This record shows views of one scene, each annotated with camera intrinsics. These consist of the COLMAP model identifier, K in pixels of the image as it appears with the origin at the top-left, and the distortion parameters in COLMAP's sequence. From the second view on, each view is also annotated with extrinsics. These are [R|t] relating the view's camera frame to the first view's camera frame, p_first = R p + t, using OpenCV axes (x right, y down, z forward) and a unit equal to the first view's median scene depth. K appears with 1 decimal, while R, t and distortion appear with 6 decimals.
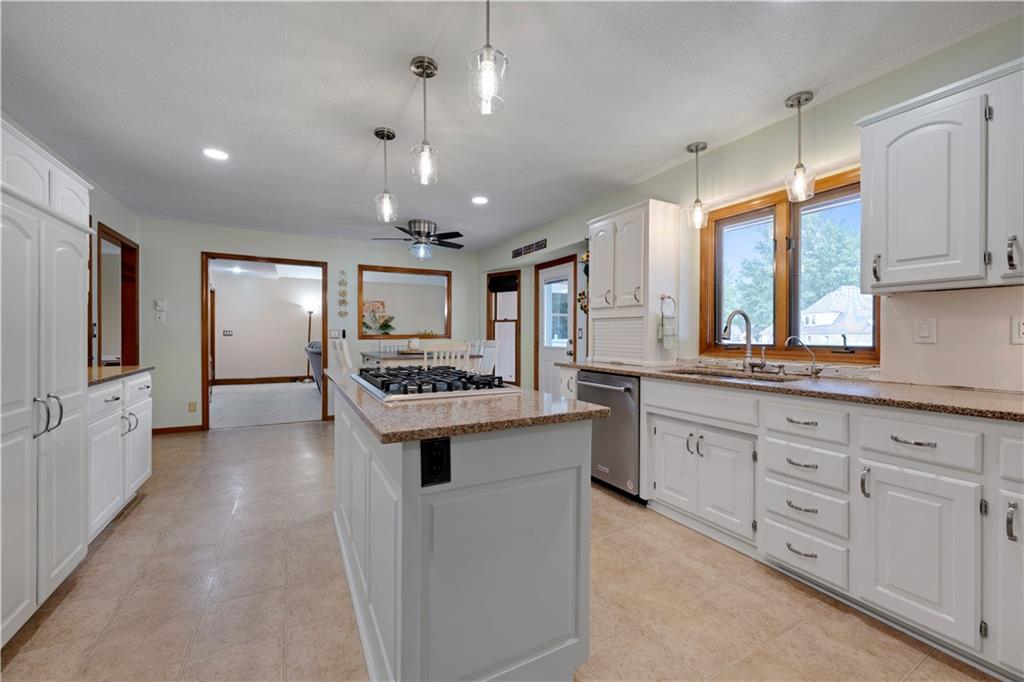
lens RADIAL K [[406.8, 0, 510.1], [0, 406.8, 333.7], [0, 0, 1]] dist [0.000656, 0.000169]
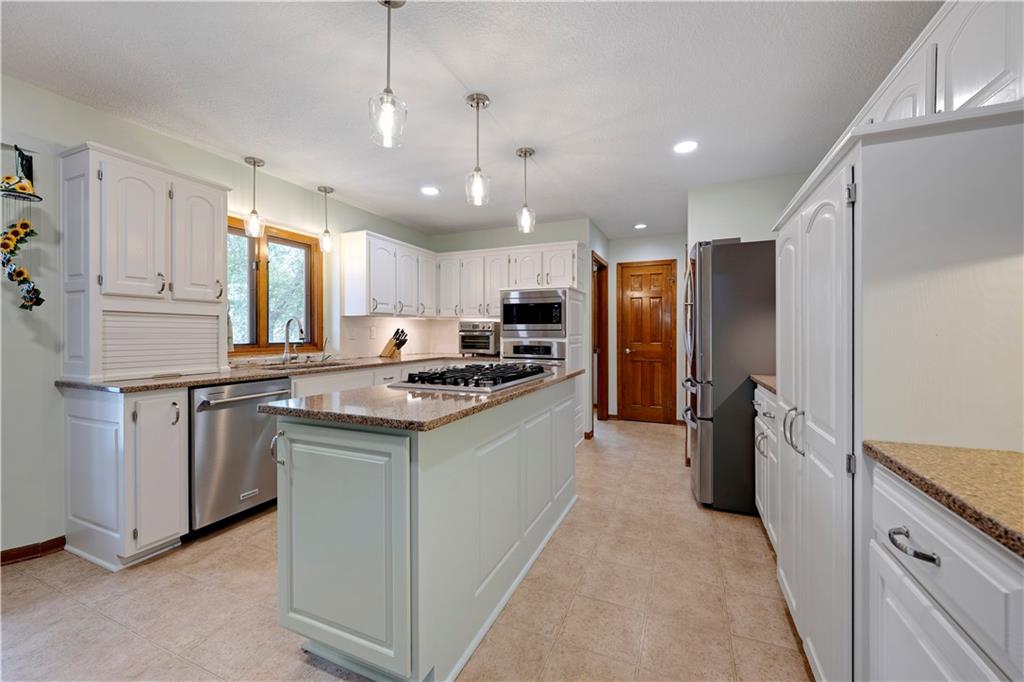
lens RADIAL K [[406.8, 0, 510.1], [0, 406.8, 333.7], [0, 0, 1]] dist [0.000656, 0.000169]
pose [[-0.618836, -0.002160, 0.785517, -0.935387], [-0.000962, 0.999998, 0.001992, -0.006798], [-0.785519, 0.000478, -0.618837, 1.320004]]
